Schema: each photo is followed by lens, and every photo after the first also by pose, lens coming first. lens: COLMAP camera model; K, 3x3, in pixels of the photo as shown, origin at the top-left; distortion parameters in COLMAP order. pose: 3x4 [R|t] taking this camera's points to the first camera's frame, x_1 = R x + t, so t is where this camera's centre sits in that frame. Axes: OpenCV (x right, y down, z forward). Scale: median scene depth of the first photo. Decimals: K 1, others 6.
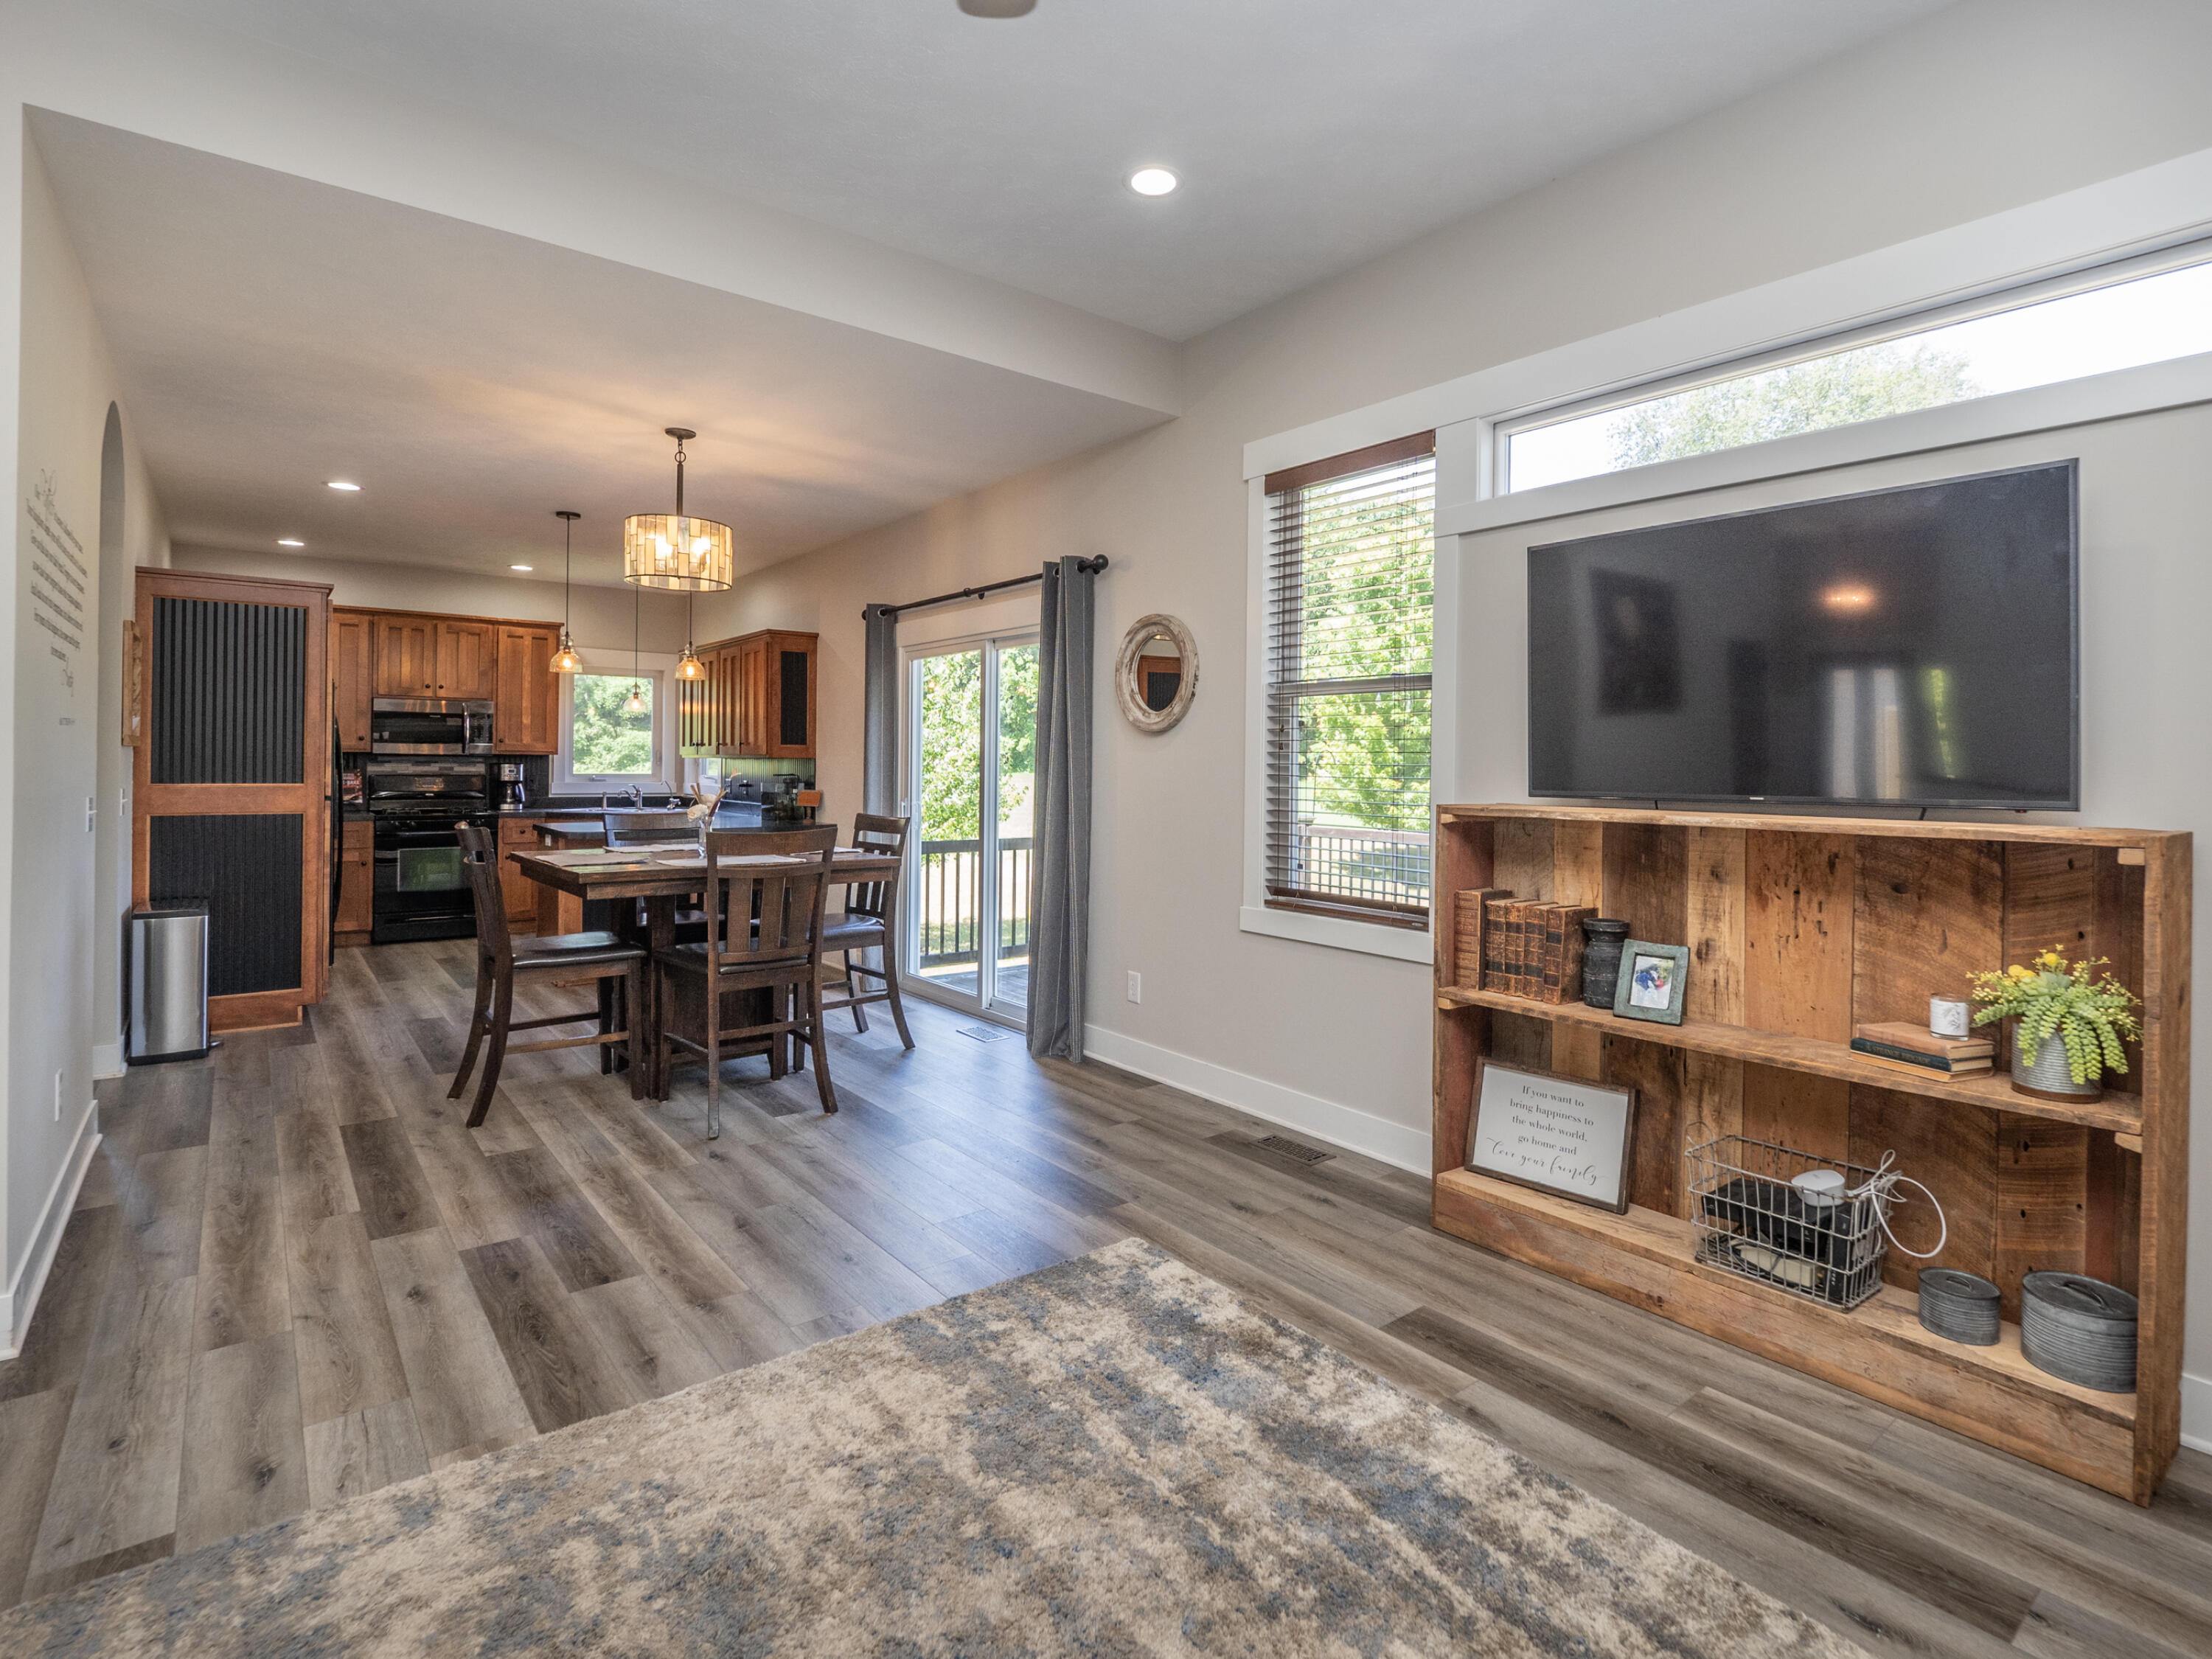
lens RADIAL K [[1111.4, 0, 1182.1], [0, 1111.4, 773.3], [0, 0, 1]] dist [-0.009559, 0.001141]
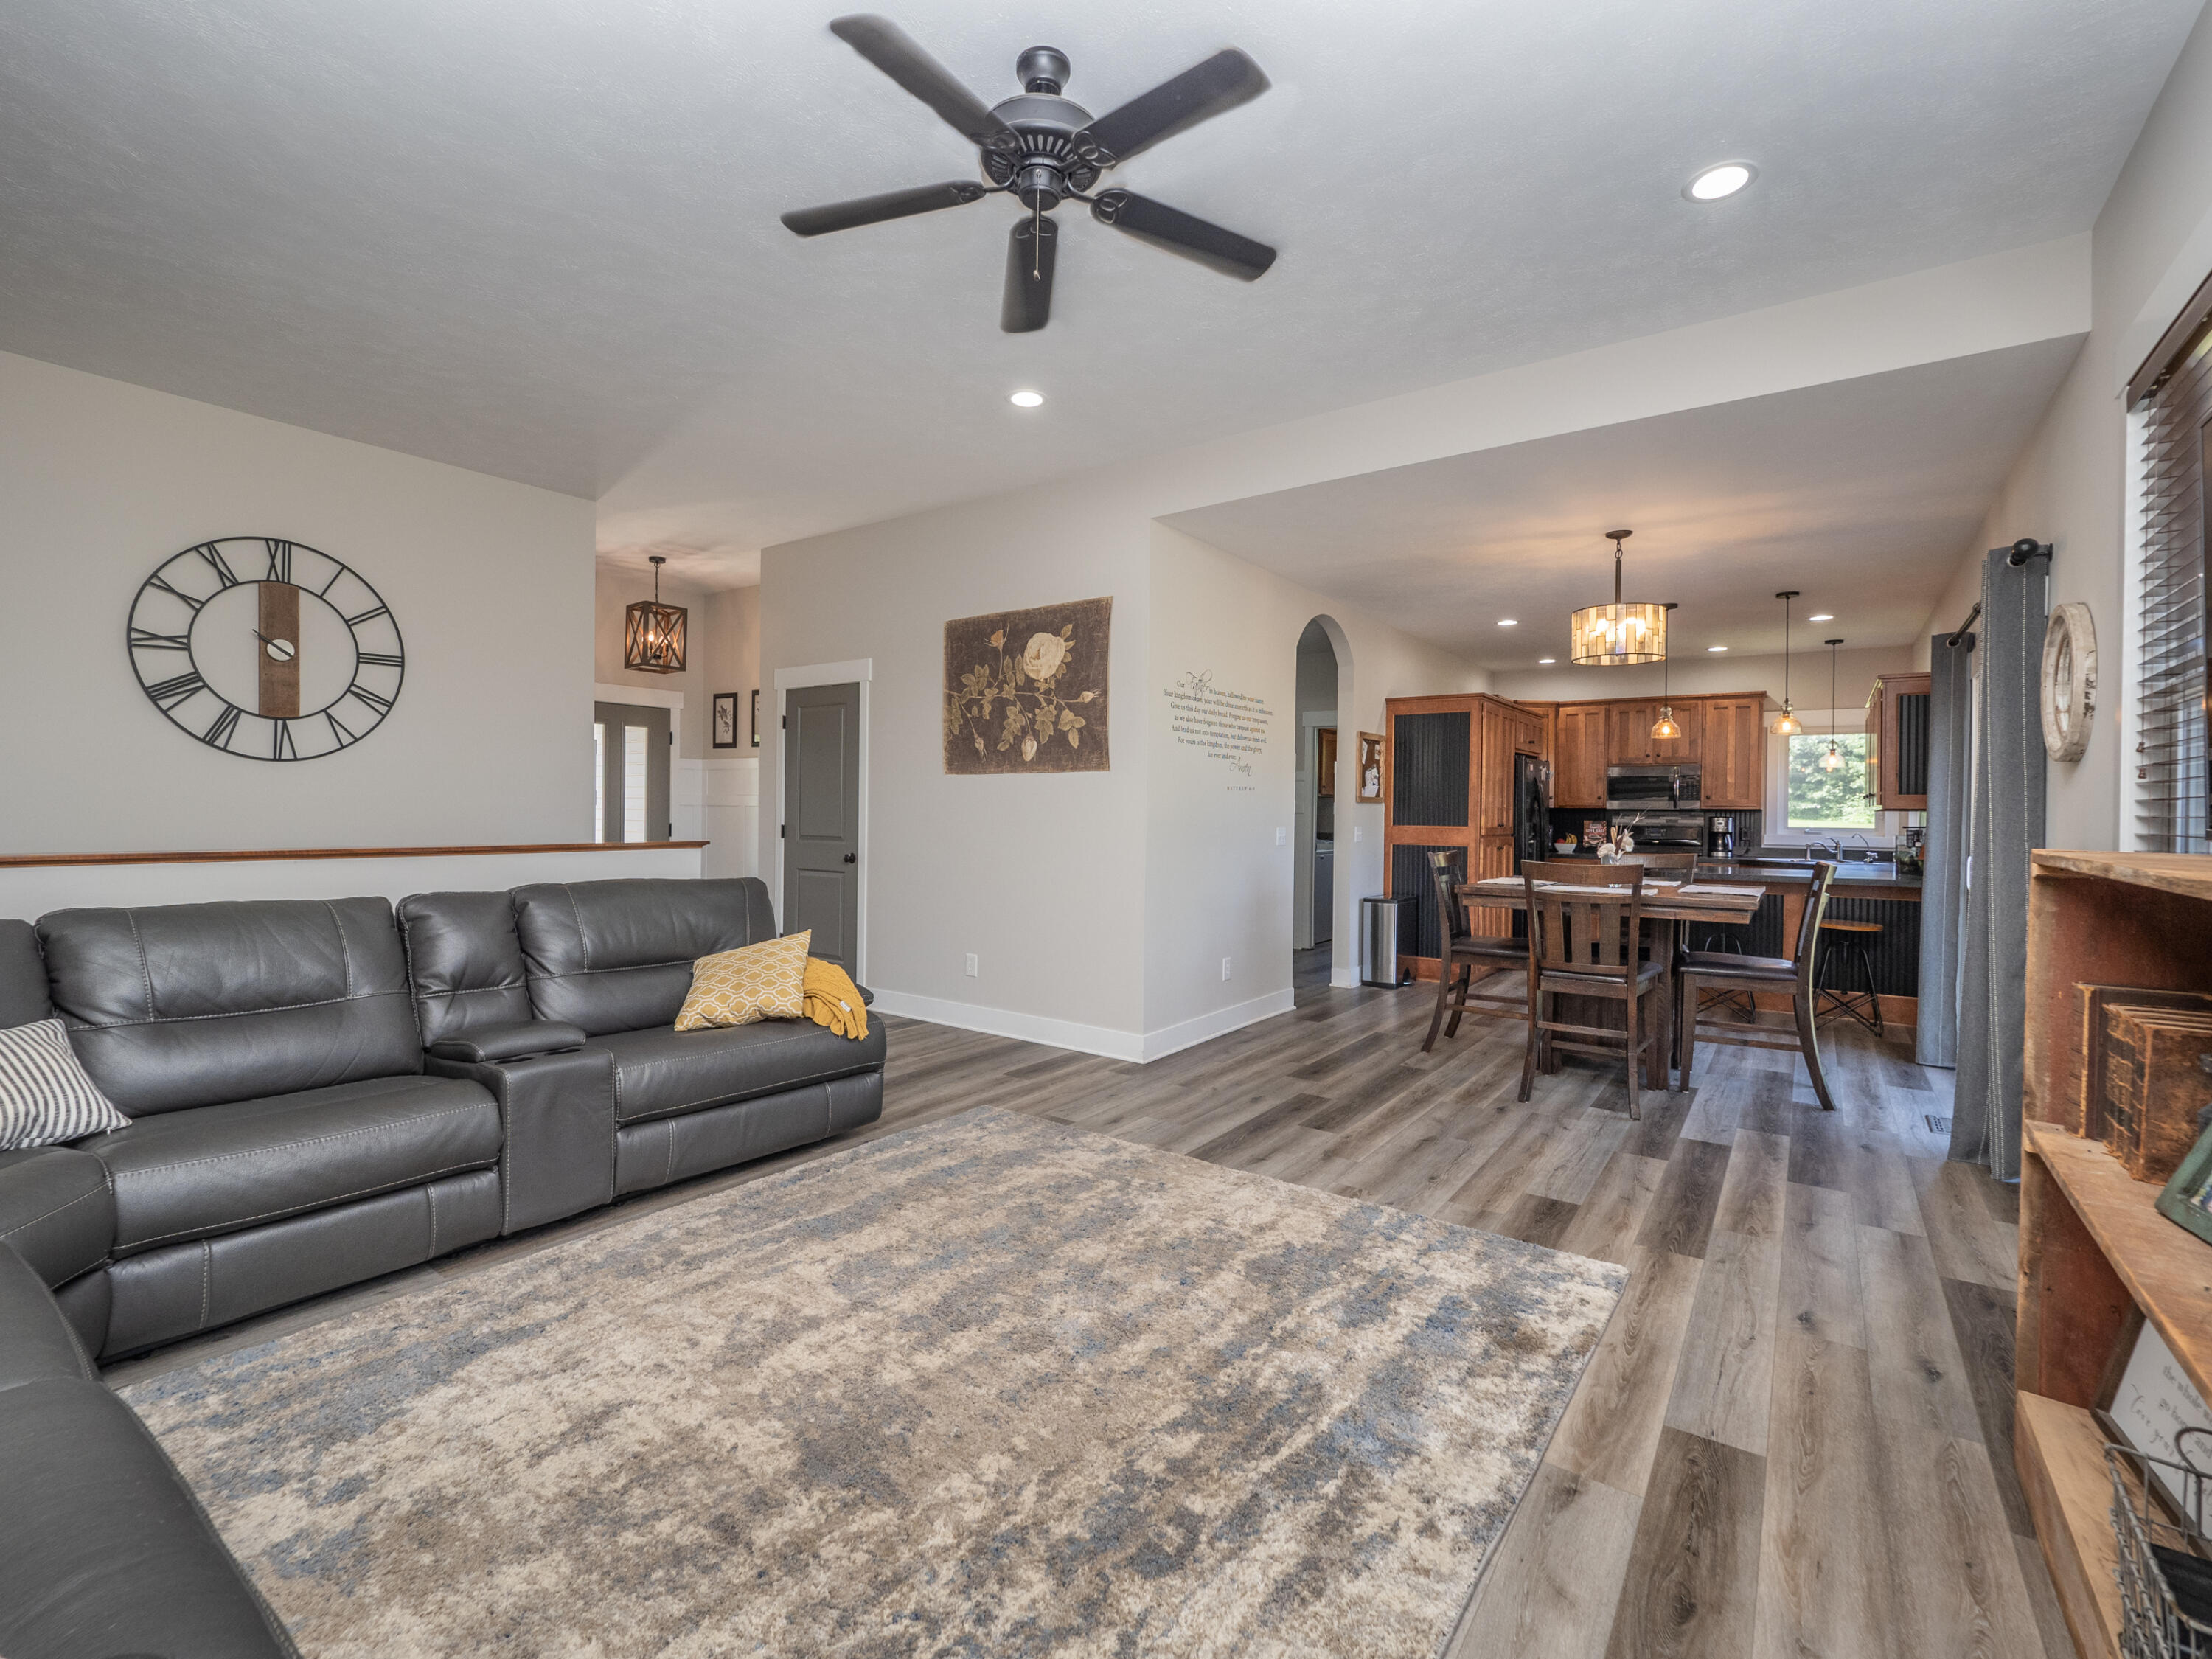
lens RADIAL K [[970.9, 0, 1072.7], [0, 970.9, 826.6], [0, 0, 1]] dist [0.001308, -0.000276]
pose [[0.232494, 0.009010, -0.972556, 0.394793], [-0.015721, 0.999861, 0.005505, 0.010885], [0.972471, 0.014009, 0.232604, 0.168348]]
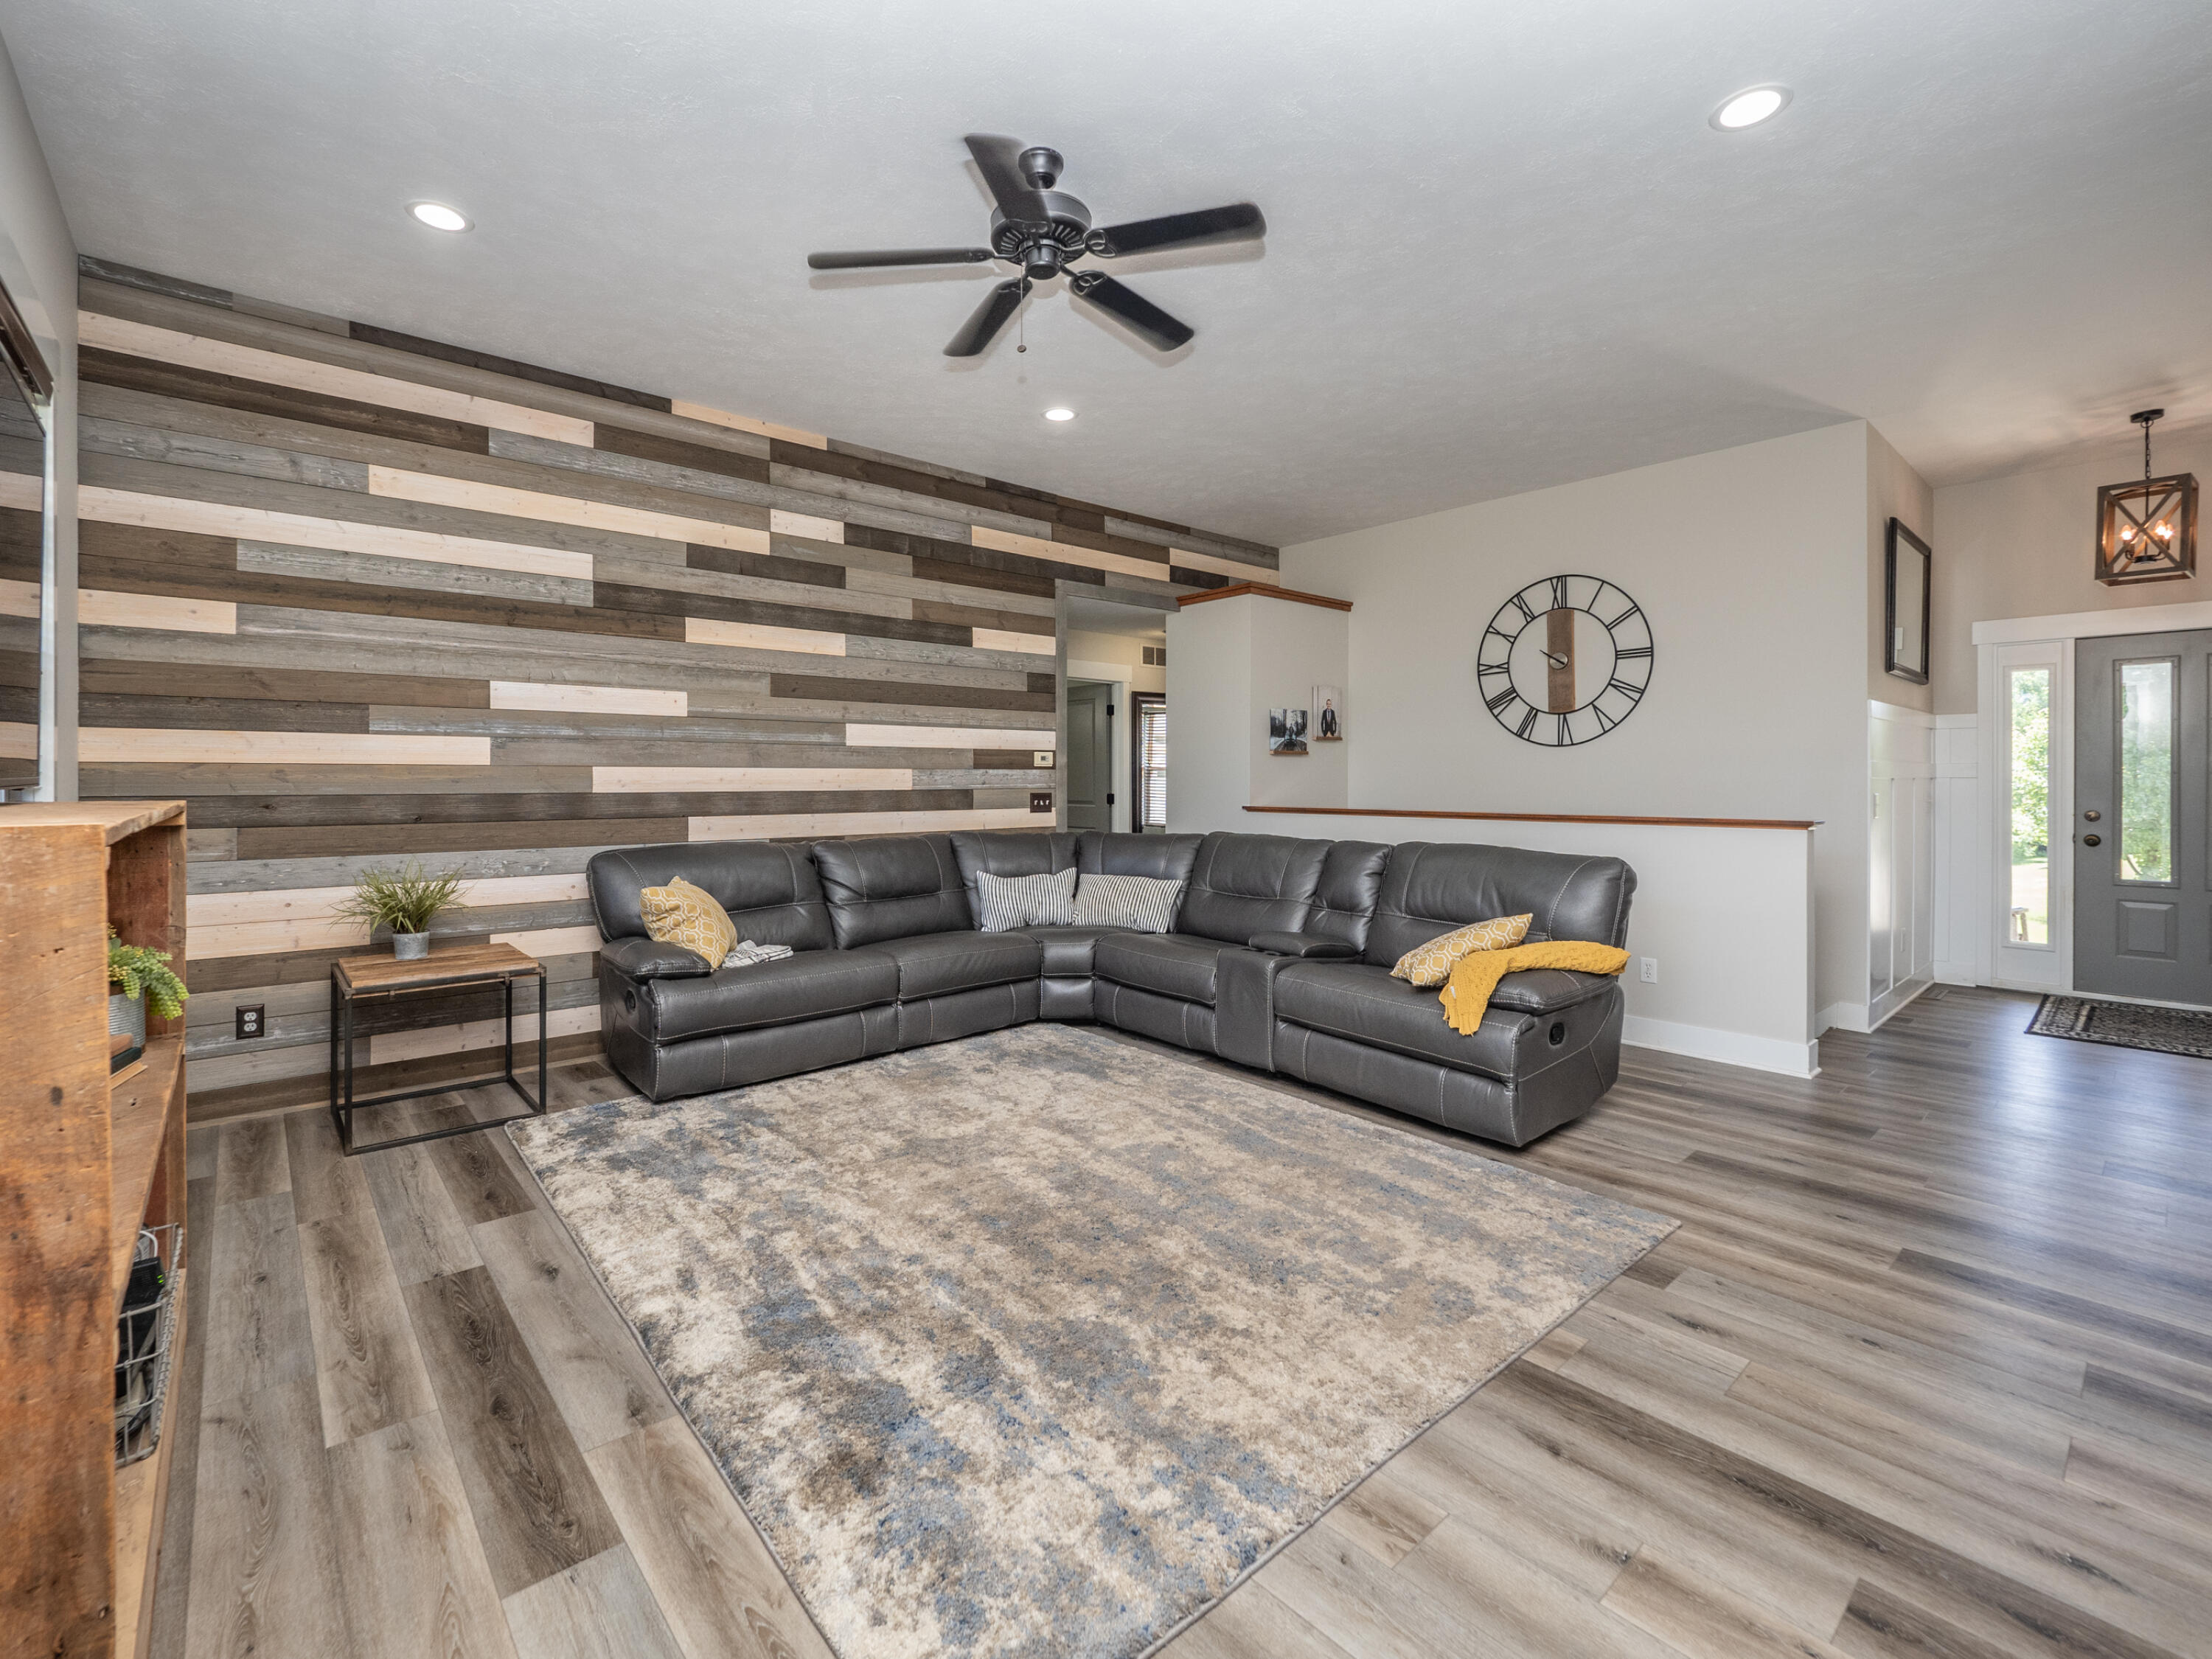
lens RADIAL K [[1013.4, 0, 1143.4], [0, 1013.4, 777.8], [0, 0, 1]] dist [-0.001660, -0.000570]
pose [[-0.998680, -0.015199, -0.049061, -0.053151], [-0.015487, 0.999865, 0.005493, 0.005907], [0.048971, 0.006246, -0.998781, 0.792367]]
